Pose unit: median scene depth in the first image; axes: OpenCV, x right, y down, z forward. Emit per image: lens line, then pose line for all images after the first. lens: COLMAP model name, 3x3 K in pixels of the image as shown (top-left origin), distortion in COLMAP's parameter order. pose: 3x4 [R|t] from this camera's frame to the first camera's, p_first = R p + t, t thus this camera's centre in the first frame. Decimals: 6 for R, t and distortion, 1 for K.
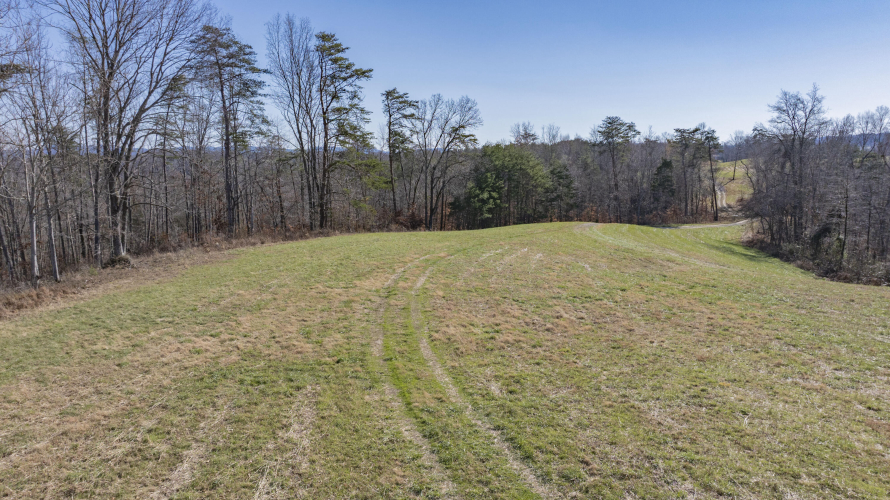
lens RADIAL K [[633.6, 0, 445.5], [0, 633.6, 252.1], [0, 0, 1]] dist [-0.032032, 0.029534]
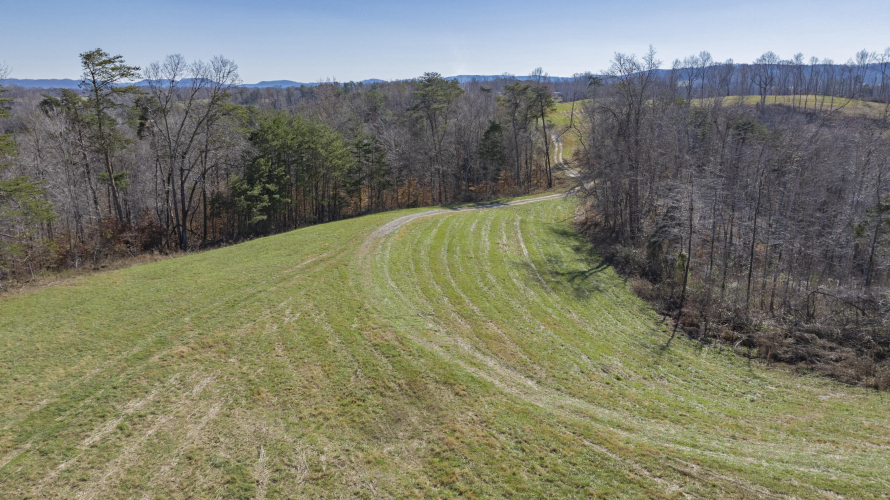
lens RADIAL K [[633.6, 0, 444.3], [0, 633.6, 247.7], [0, 0, 1]] dist [-0.032032, 0.029534]
pose [[0.974011, -0.054385, 0.219876, 0.109577], [0.032635, 0.994314, 0.101368, -0.089027], [-0.224139, -0.091558, 0.970247, 0.204616]]
